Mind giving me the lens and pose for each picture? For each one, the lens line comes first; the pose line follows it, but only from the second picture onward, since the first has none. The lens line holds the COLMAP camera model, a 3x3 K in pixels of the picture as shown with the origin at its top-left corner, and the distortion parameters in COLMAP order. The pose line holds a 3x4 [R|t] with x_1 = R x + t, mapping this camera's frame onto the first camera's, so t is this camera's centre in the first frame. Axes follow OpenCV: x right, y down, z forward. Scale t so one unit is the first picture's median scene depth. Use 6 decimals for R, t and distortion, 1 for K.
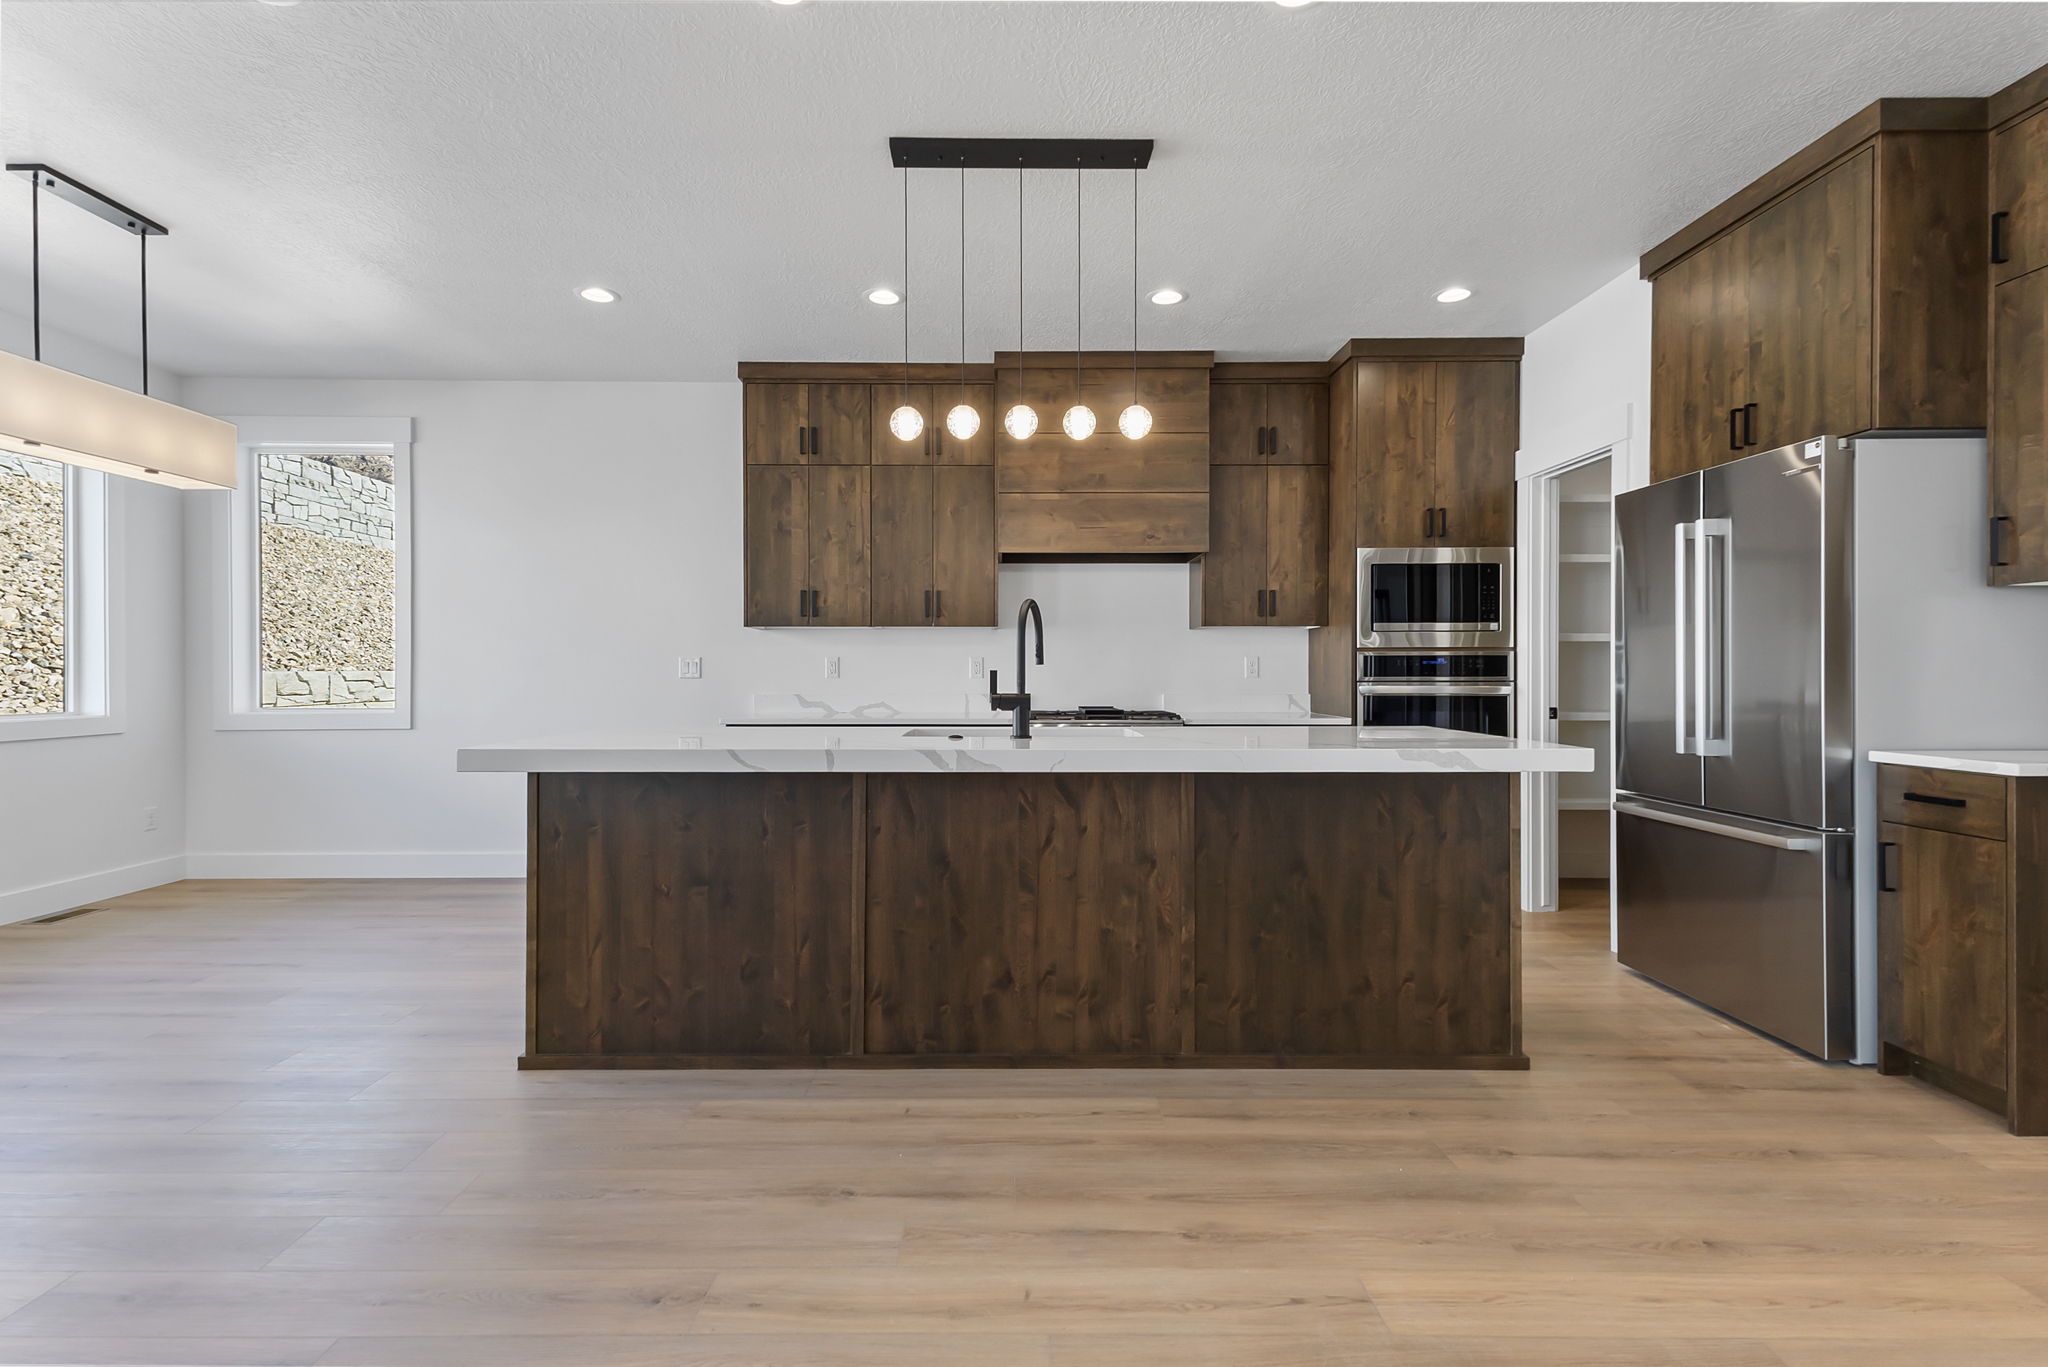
lens RADIAL K [[922.3, 0, 1012.8], [0, 922.3, 676.5], [0, 0, 1]] dist [0.000938, 0.000182]
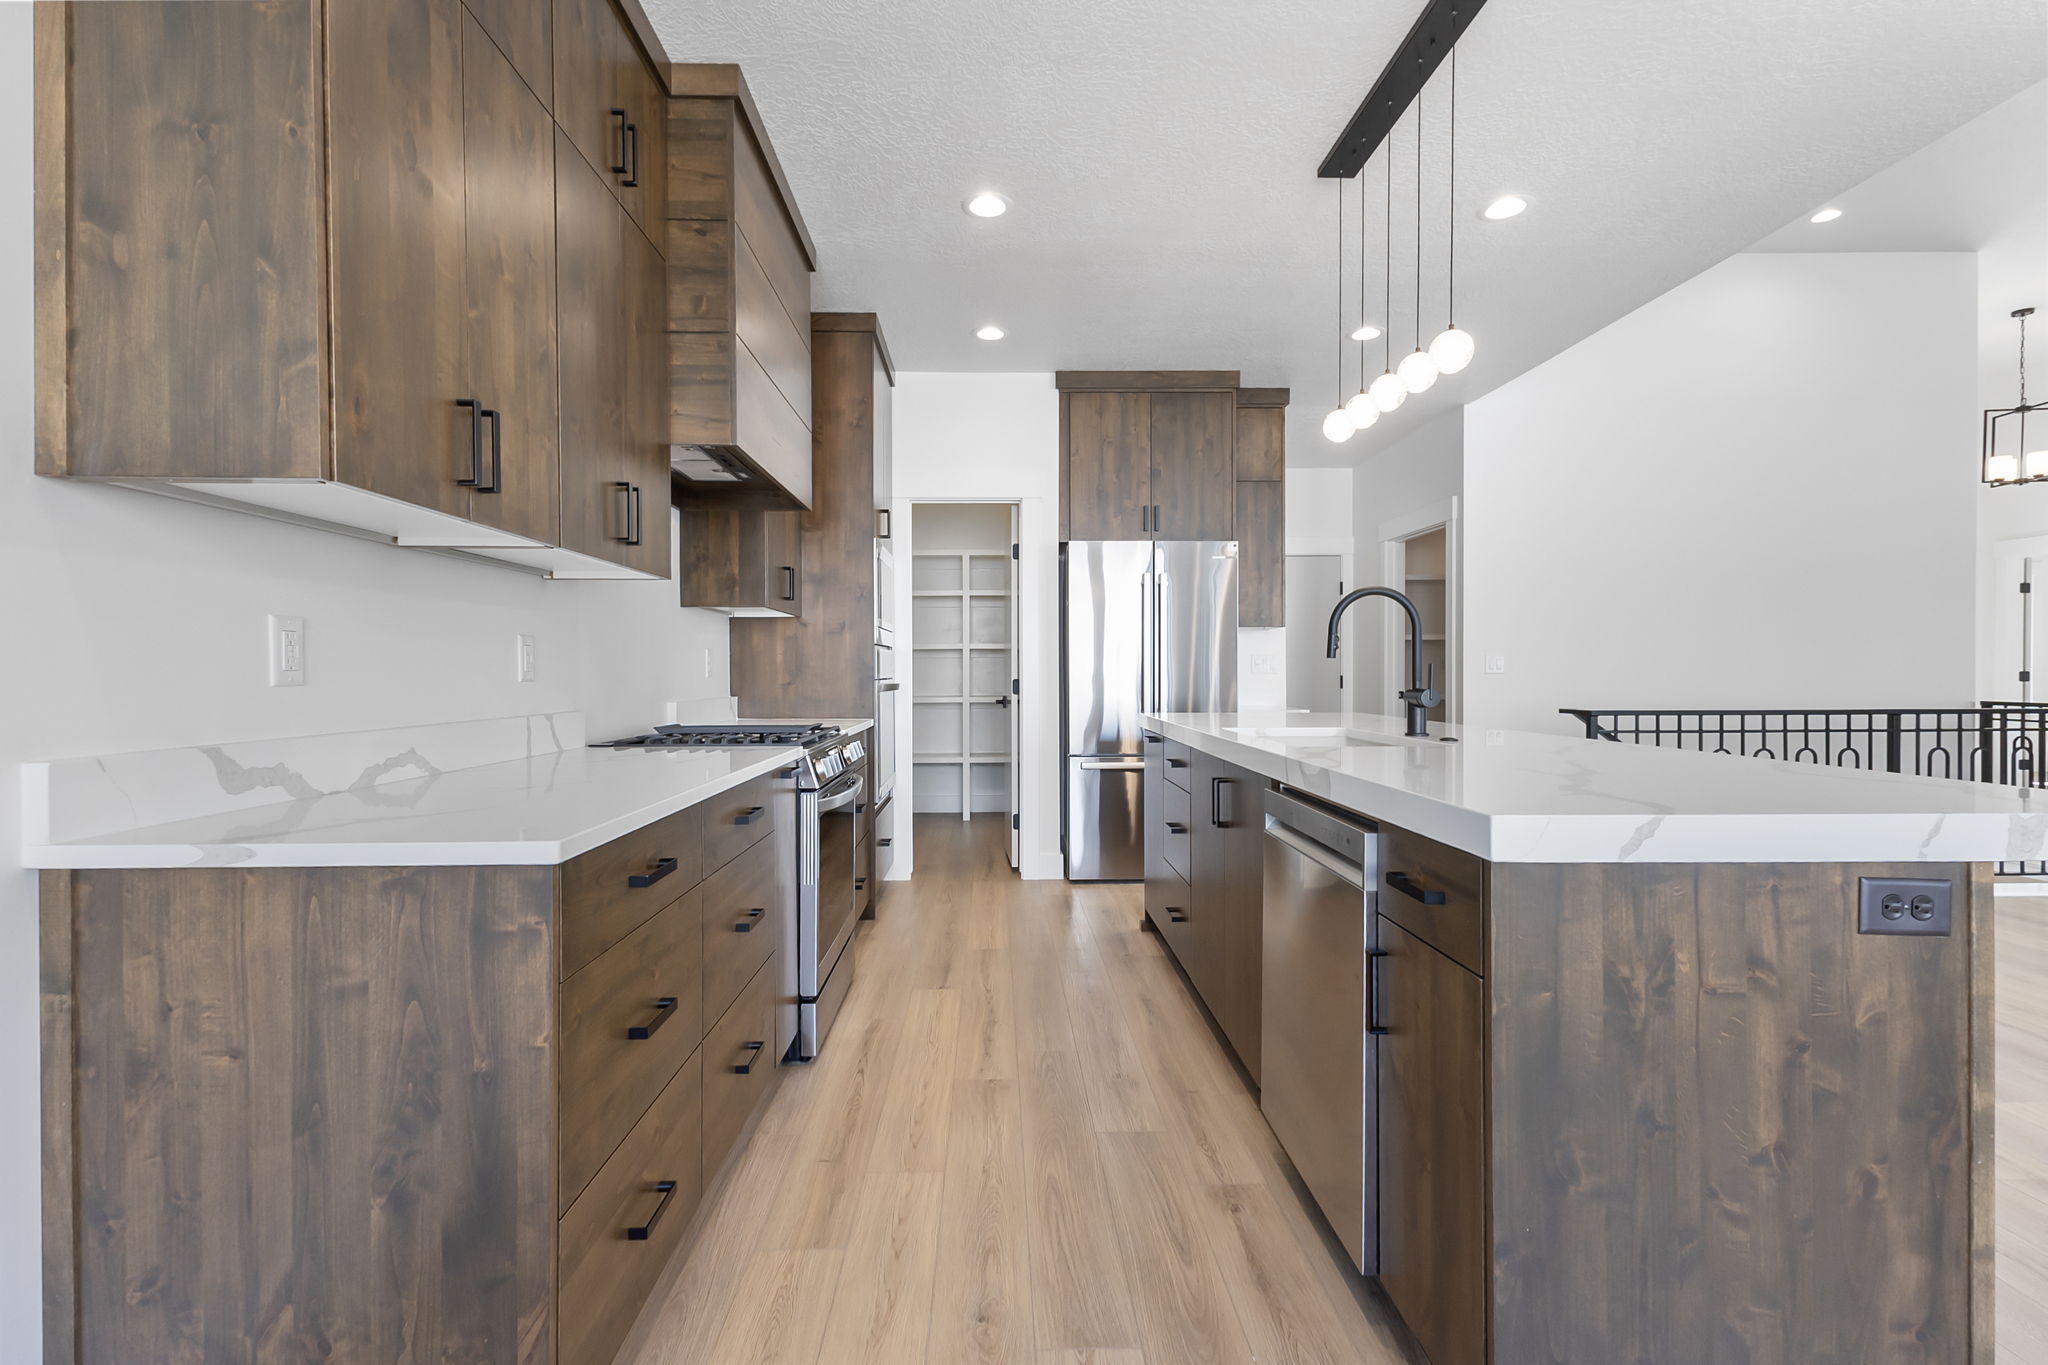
lens RADIAL K [[922.3, 0, 1012.8], [0, 922.3, 675.5], [0, 0, 1]] dist [0.000938, 0.000182]
pose [[-0.009088, -0.005523, 0.999943, -0.762998], [-0.000158, 0.999985, 0.005521, -0.004382], [-0.999959, -0.000107, -0.009088, 1.164010]]
